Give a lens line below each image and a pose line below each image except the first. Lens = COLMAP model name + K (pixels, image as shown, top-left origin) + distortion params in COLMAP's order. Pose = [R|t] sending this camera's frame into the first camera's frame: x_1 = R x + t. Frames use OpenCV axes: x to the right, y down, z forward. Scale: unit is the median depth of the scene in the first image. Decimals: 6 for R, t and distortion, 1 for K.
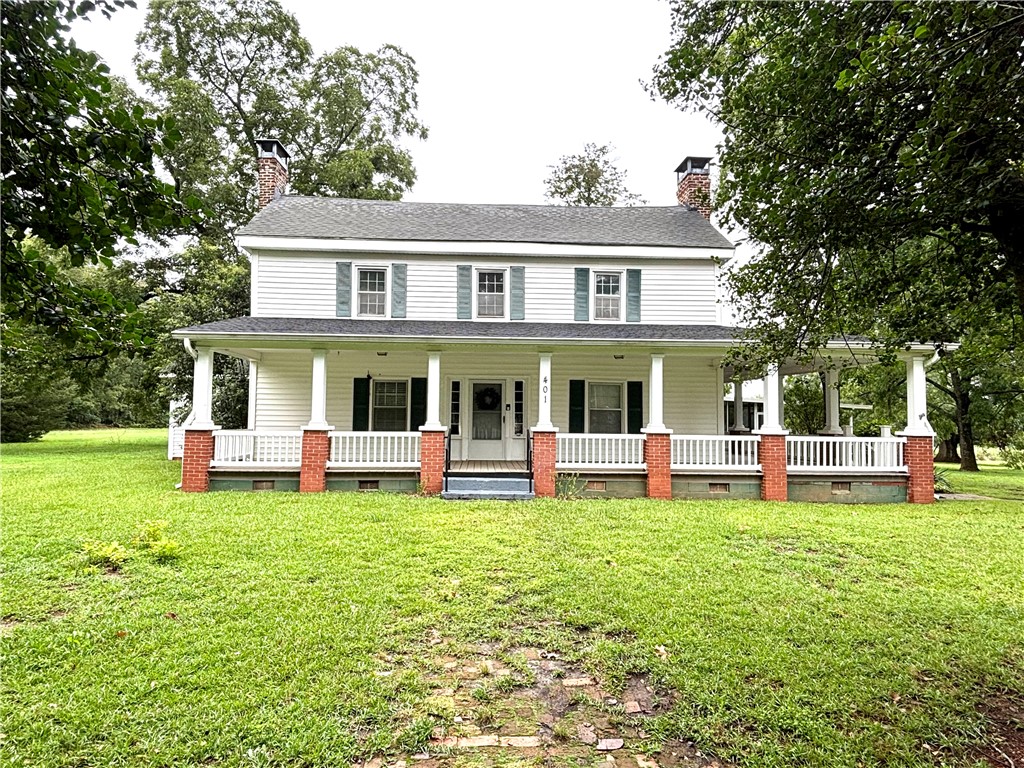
lens RADIAL K [[568.7, 0, 512.0], [0, 568.7, 384.0], [0, 0, 1]] dist [0.004701, -0.000064]
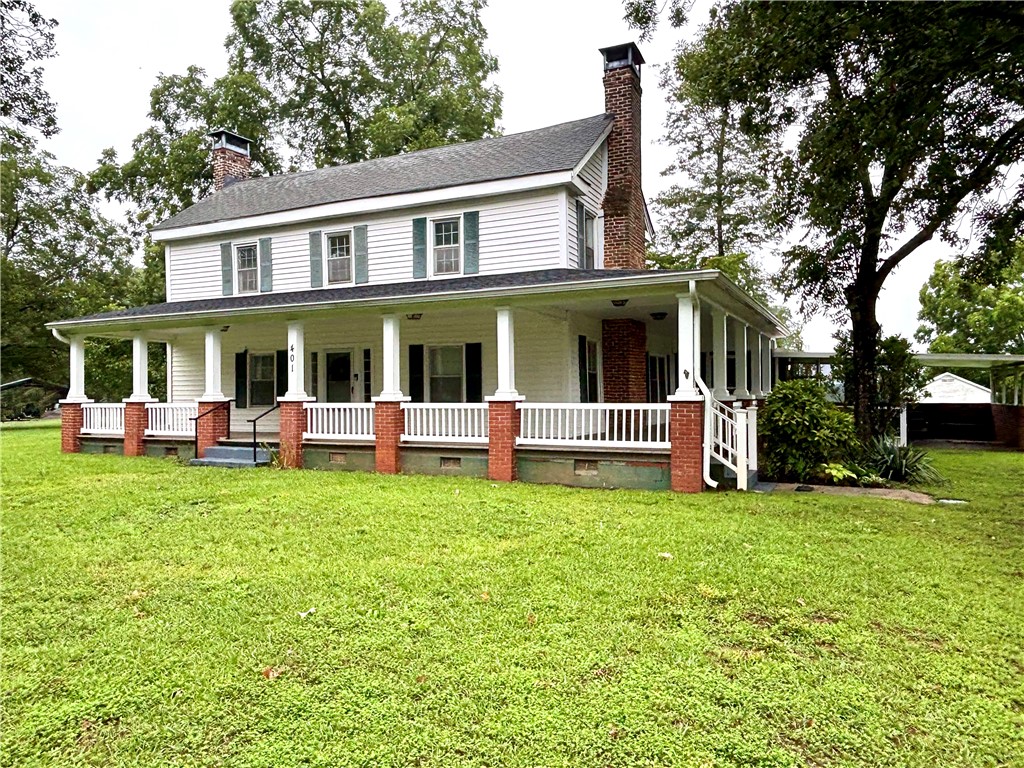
lens RADIAL K [[750.9, 0, 512.0], [0, 750.9, 384.0], [0, 0, 1]] dist [0.066882, 0.001488]
pose [[0.872148, -0.021977, -0.488749, 0.827426], [0.050488, 0.997700, 0.045231, 0.009103], [0.486631, -0.064125, 0.871251, 0.024562]]
